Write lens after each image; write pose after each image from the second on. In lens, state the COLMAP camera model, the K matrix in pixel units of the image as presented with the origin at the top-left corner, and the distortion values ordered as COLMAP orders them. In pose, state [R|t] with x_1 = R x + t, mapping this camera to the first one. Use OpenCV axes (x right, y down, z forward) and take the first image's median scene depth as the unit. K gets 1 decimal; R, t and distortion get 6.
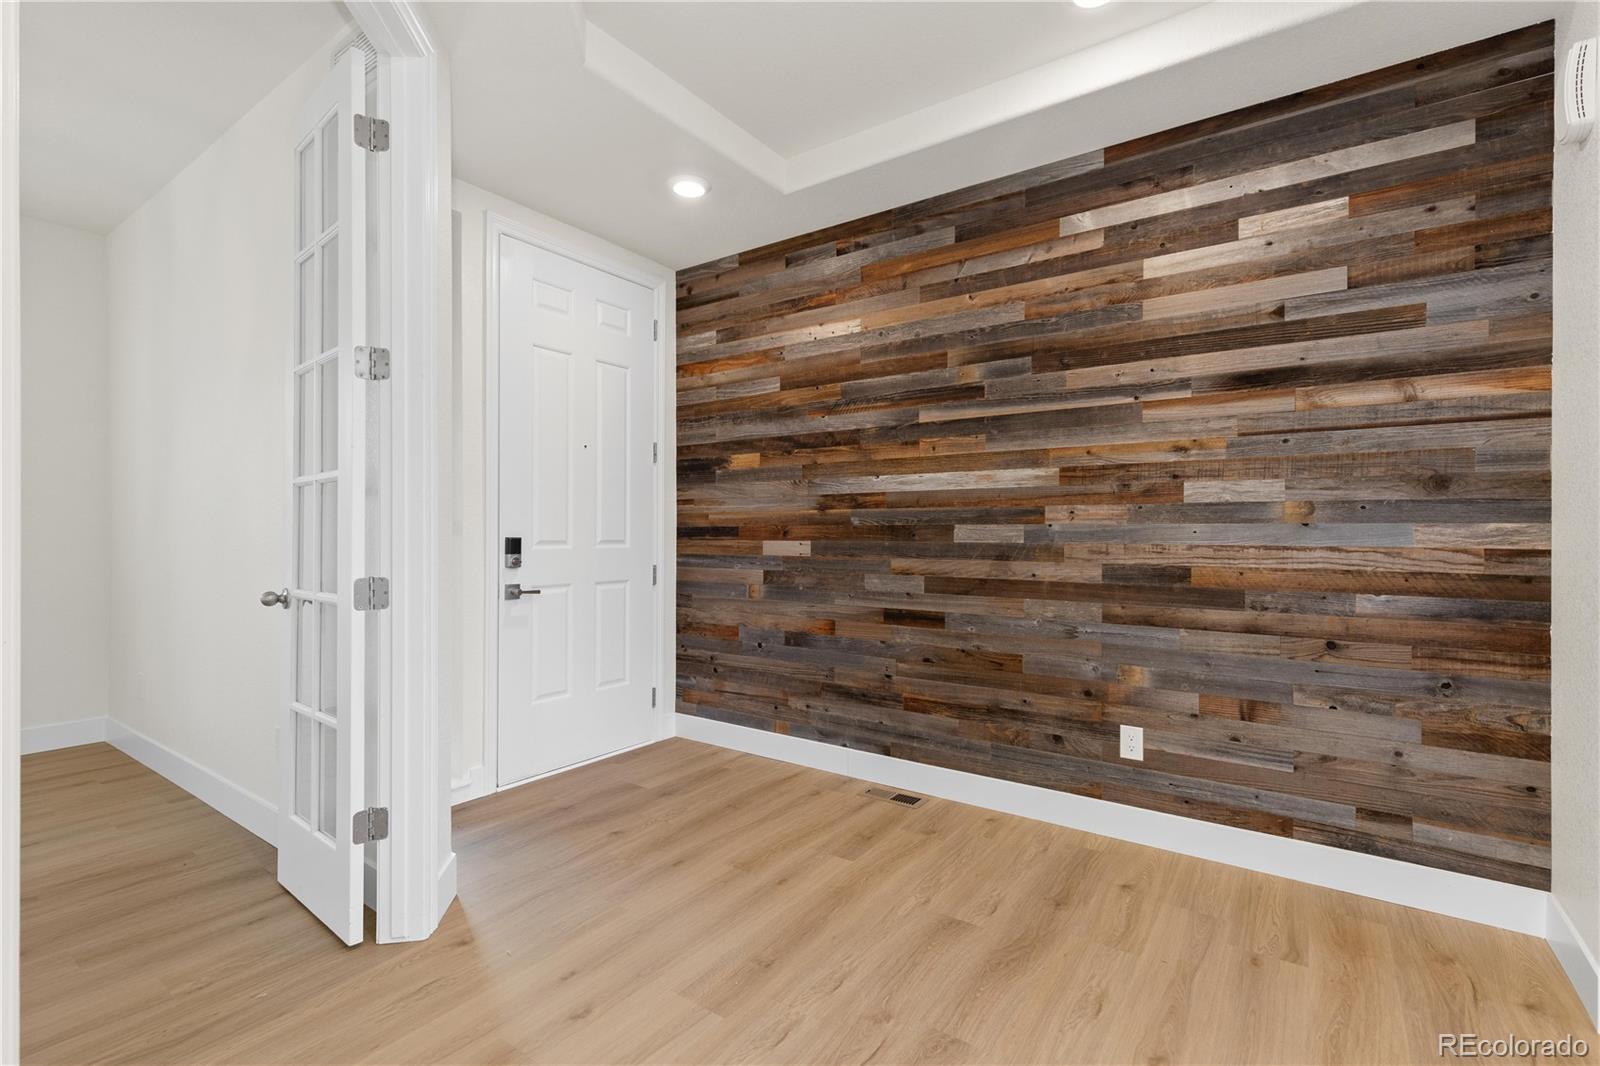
lens RADIAL K [[728.8, 0, 798.6], [0, 728.8, 530.7], [0, 0, 1]] dist [0.009538, -0.000247]
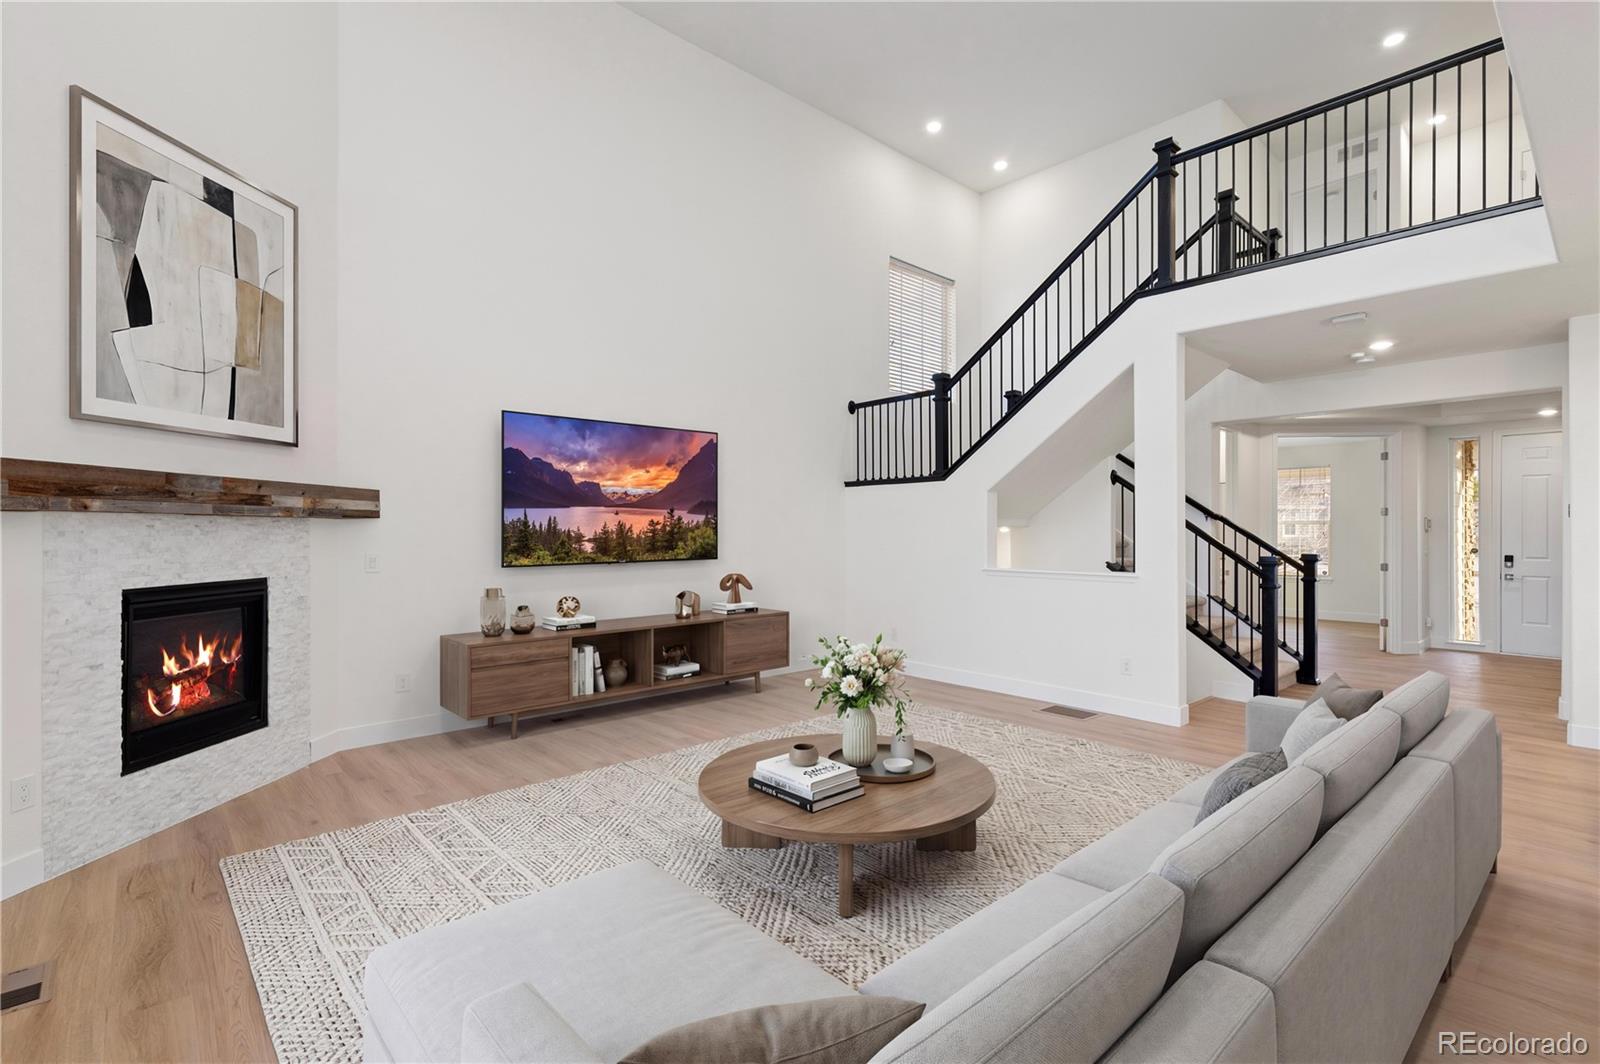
lens RADIAL K [[728.8, 0, 780.9], [0, 728.8, 529.4], [0, 0, 1]] dist [0.009538, -0.000247]
pose [[-0.233280, -0.008676, -0.972371, 2.803162], [-0.000503, 0.999961, -0.008801, -0.058979], [0.972409, -0.001564, -0.233275, -0.897031]]
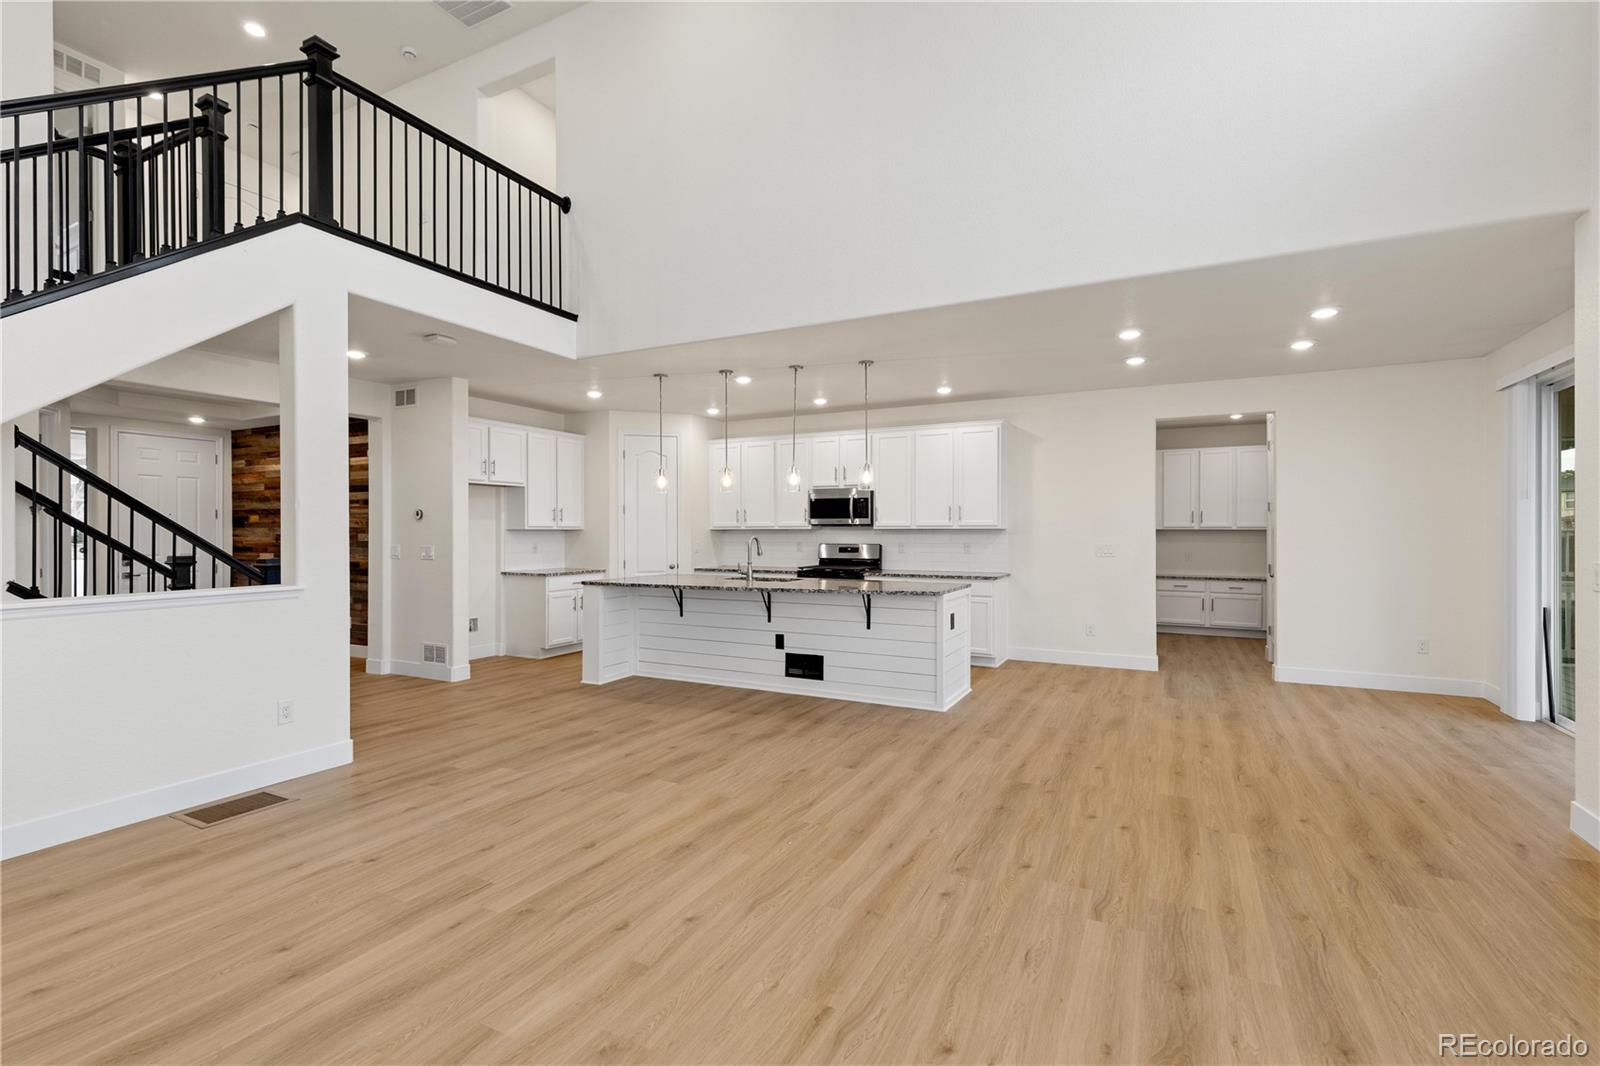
lens RADIAL K [[728.8, 0, 797.8], [0, 728.8, 539.0], [0, 0, 1]] dist [0.009538, -0.000247]
pose [[0.989315, -0.007016, 0.145625, 1.601762], [0.004989, 0.999886, 0.014280, -0.068387], [-0.145708, -0.013401, 0.989237, -1.928577]]
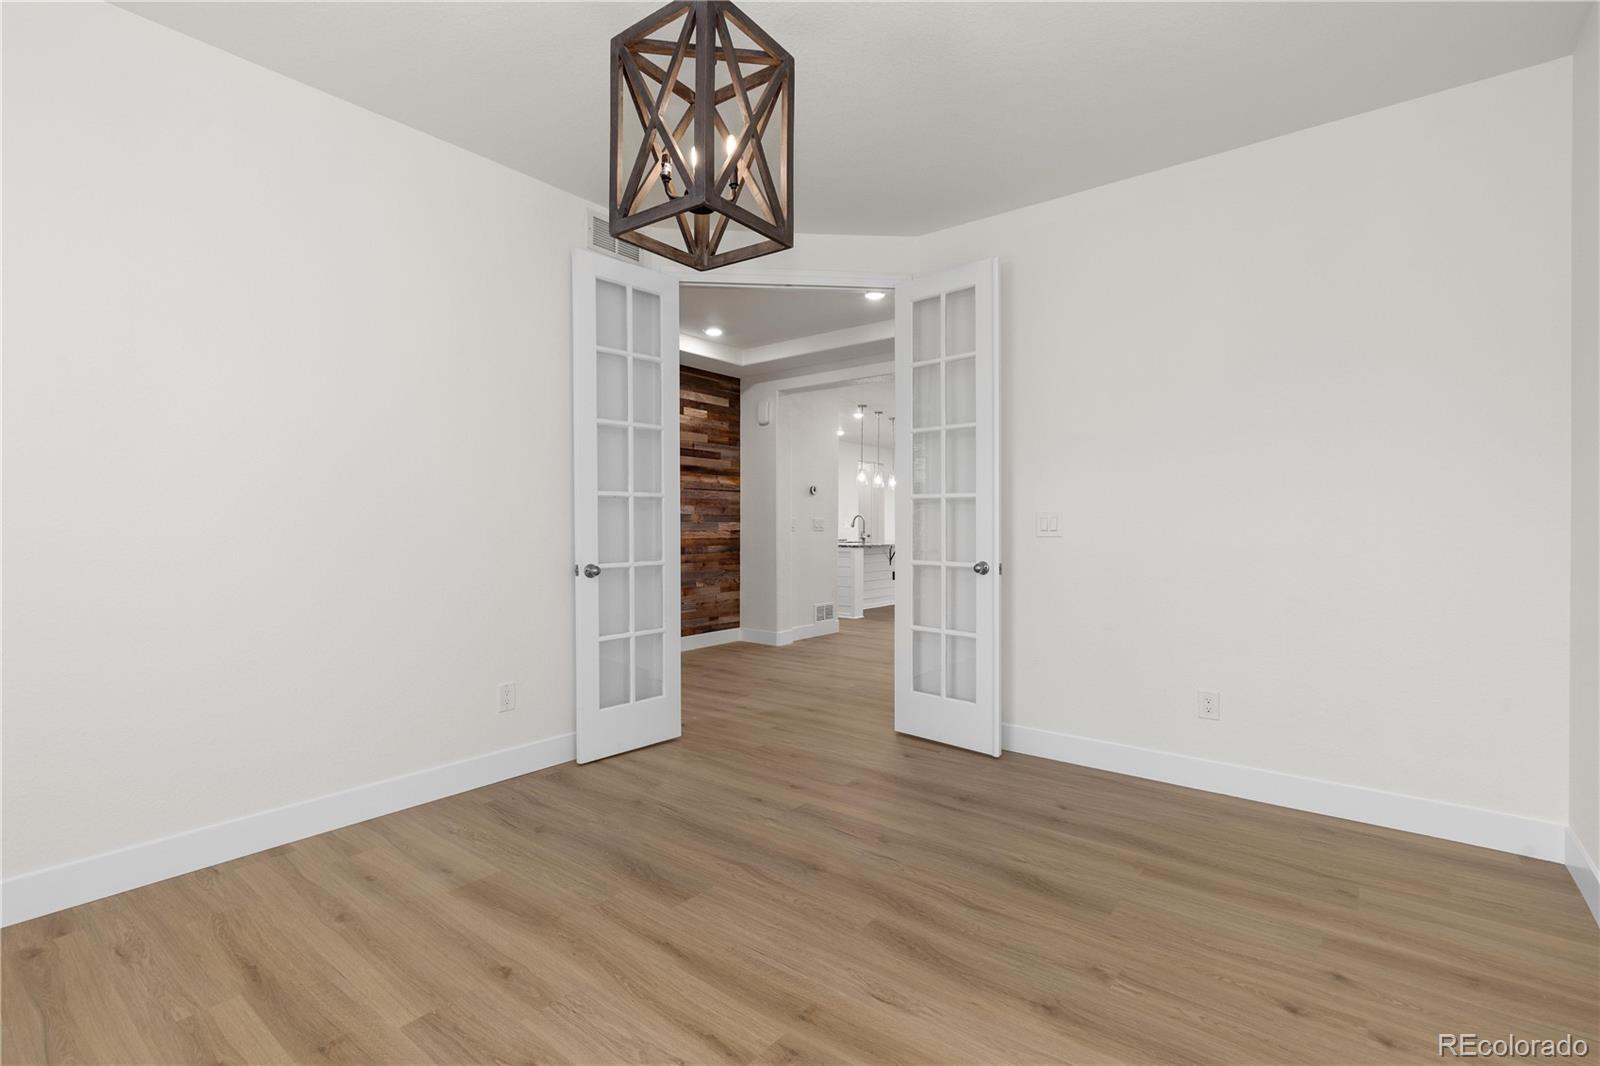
lens RADIAL K [[728.8, 0, 800.0], [0, 728.8, 526.9], [0, 0, 1]] dist [0.009538, -0.000247]
pose [[0.046842, -0.007801, 0.998872, -1.685311], [-0.001609, 0.999968, 0.007885, -0.011774], [-0.998901, -0.001977, 0.046828, 0.382364]]
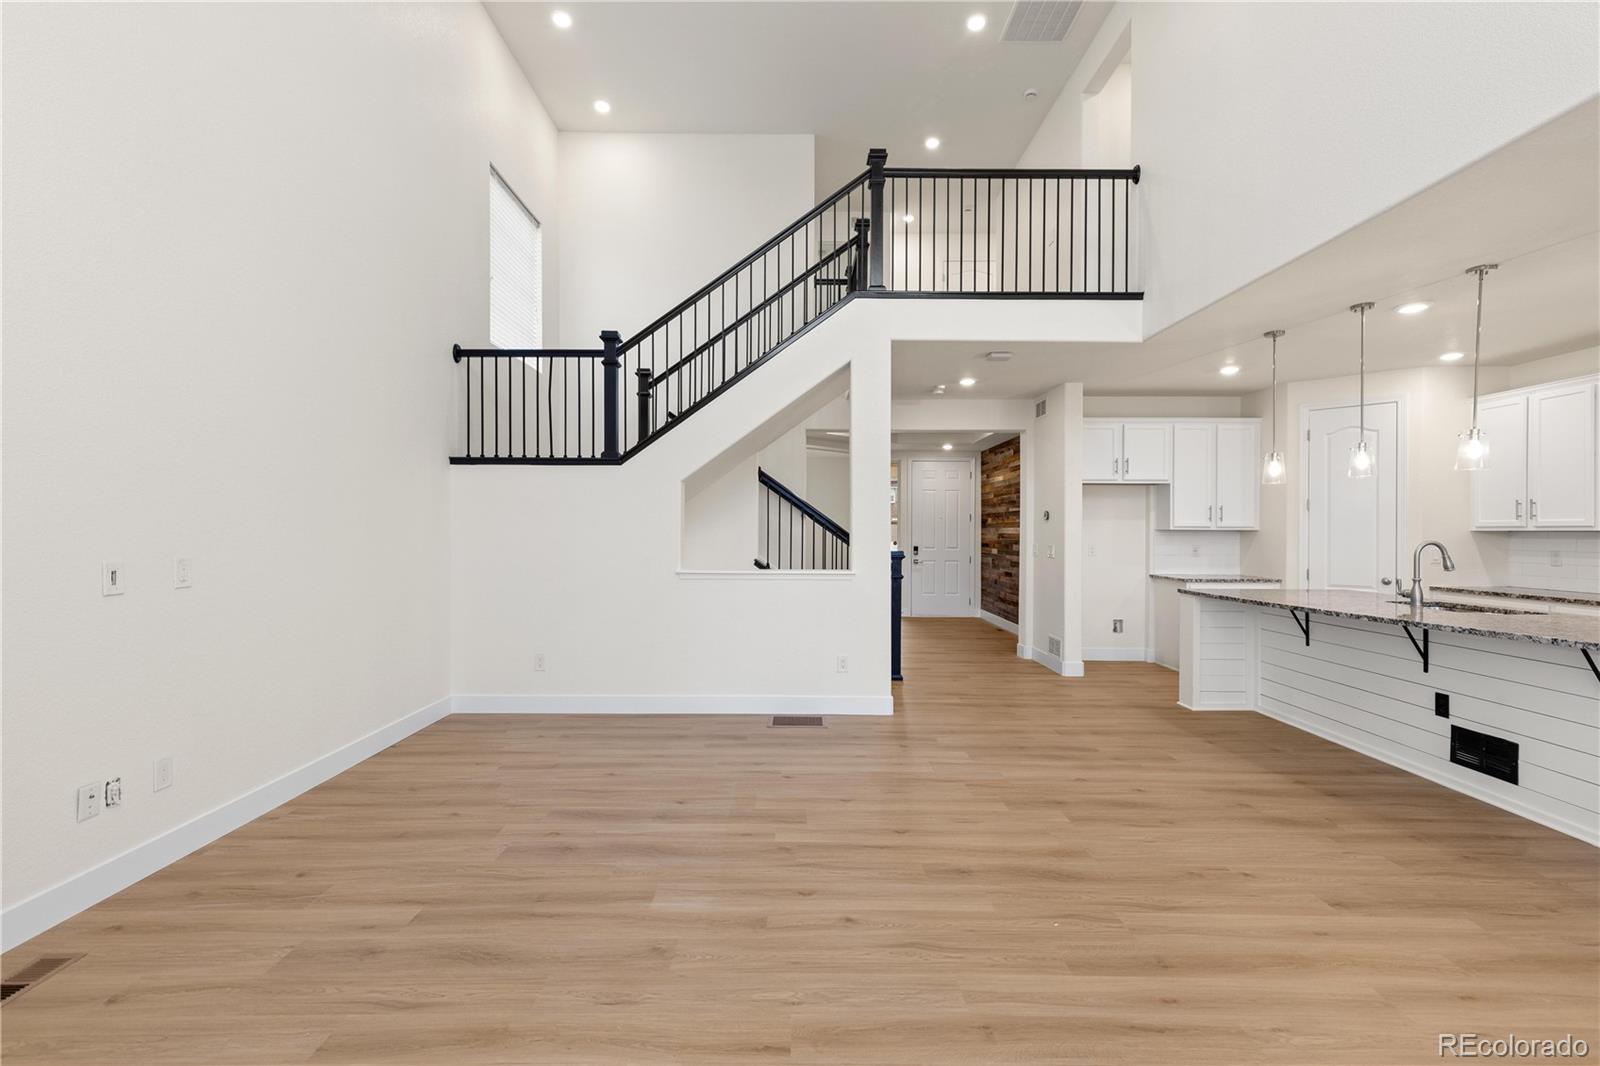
lens RADIAL K [[728.8, 0, 789.2], [0, 728.8, 530.2], [0, 0, 1]] dist [0.009538, -0.000247]
pose [[0.578638, -0.002041, -0.815582, 2.244563], [-0.000348, 0.999996, -0.002750, -0.061308], [0.815584, 0.001875, 0.578635, -1.621634]]
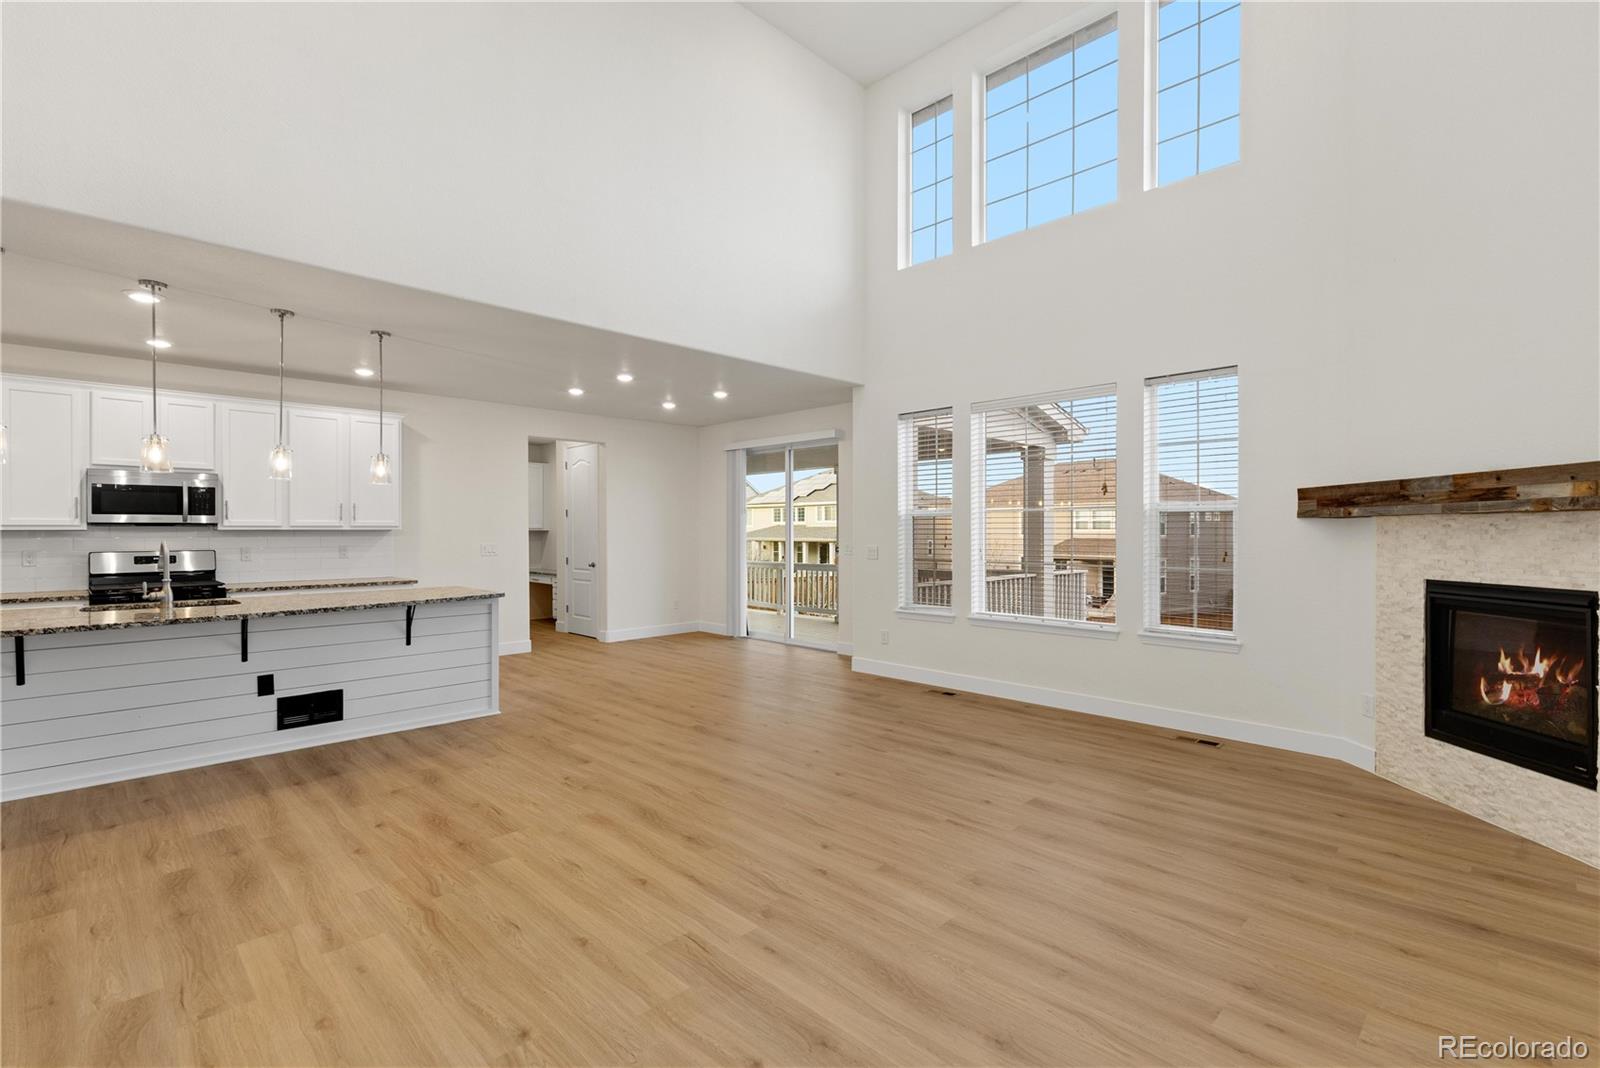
lens RADIAL K [[728.8, 0, 793.3], [0, 728.8, 530.8], [0, 0, 1]] dist [0.009538, -0.000247]
pose [[0.170719, -0.005325, 0.985305, 0.568566], [0.000873, 0.999986, 0.005253, -0.071763], [-0.985319, -0.000037, 0.170721, -1.212200]]
